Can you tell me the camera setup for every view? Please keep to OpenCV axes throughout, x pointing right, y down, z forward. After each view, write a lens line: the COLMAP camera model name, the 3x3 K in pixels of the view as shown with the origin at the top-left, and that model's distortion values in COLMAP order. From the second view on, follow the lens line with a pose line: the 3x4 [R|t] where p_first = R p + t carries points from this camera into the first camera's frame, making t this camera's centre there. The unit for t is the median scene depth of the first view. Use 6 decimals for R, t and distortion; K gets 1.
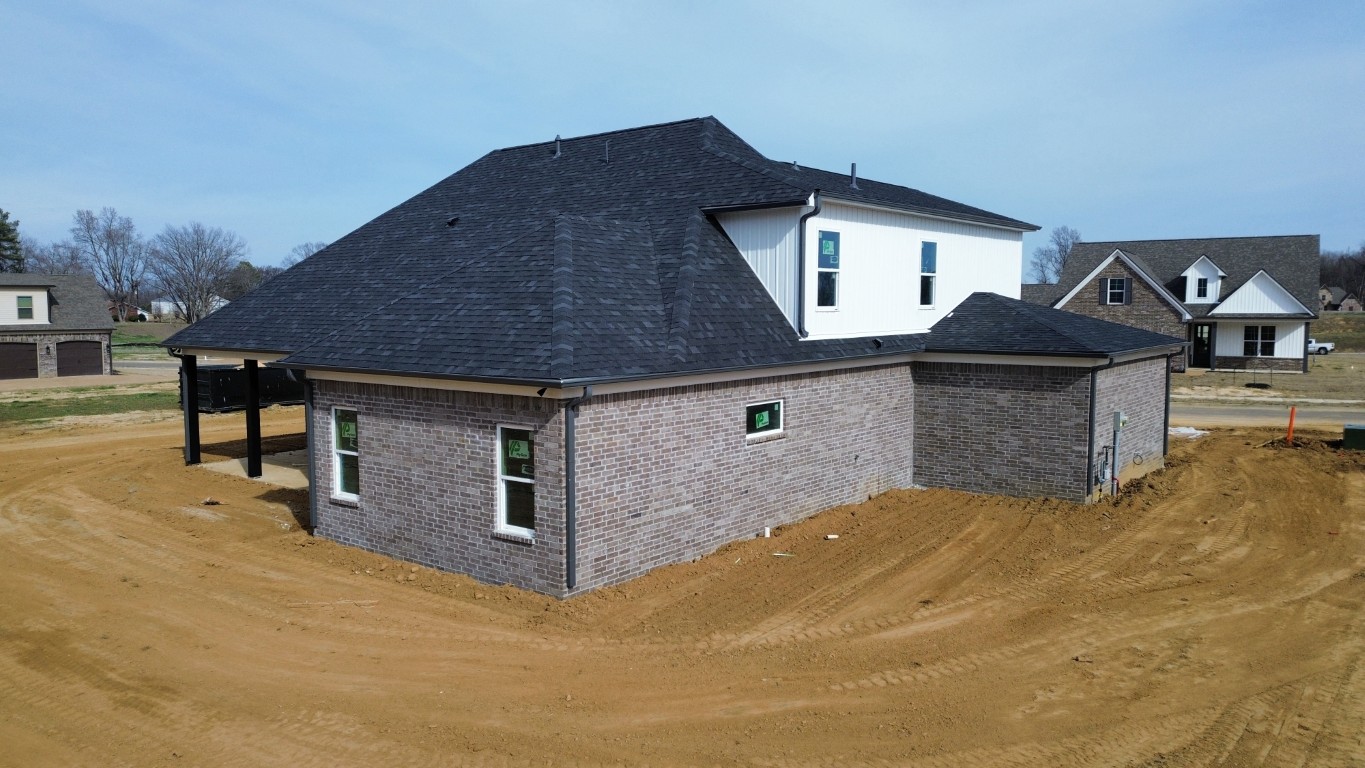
lens RADIAL K [[968.7, 0, 677.6], [0, 968.7, 398.2], [0, 0, 1]] dist [0.076087, -0.000463]
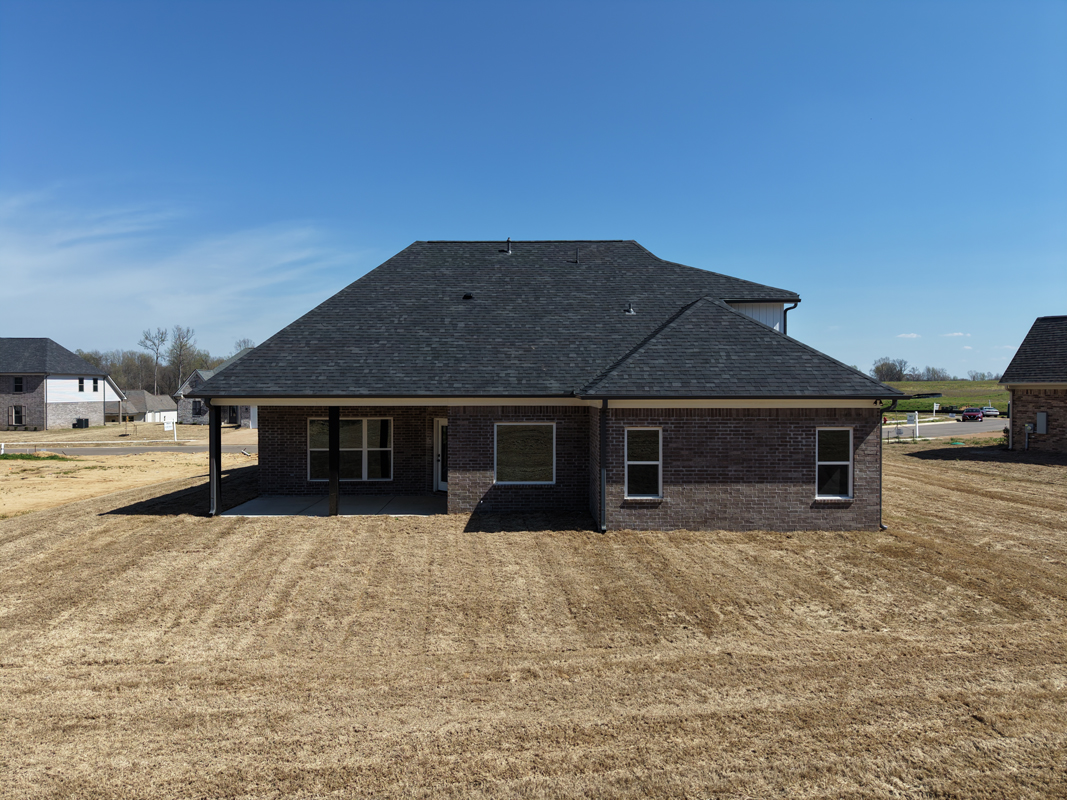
lens RADIAL K [[727.2, 0, 533.5], [0, 727.2, 400.0], [0, 0, 1]] dist [0.045286, -0.004249]
pose [[0.774742, -0.009399, 0.632207, -1.114808], [0.059841, 0.996491, -0.058518, 0.020308], [-0.629439, 0.083168, 0.772586, 0.339782]]
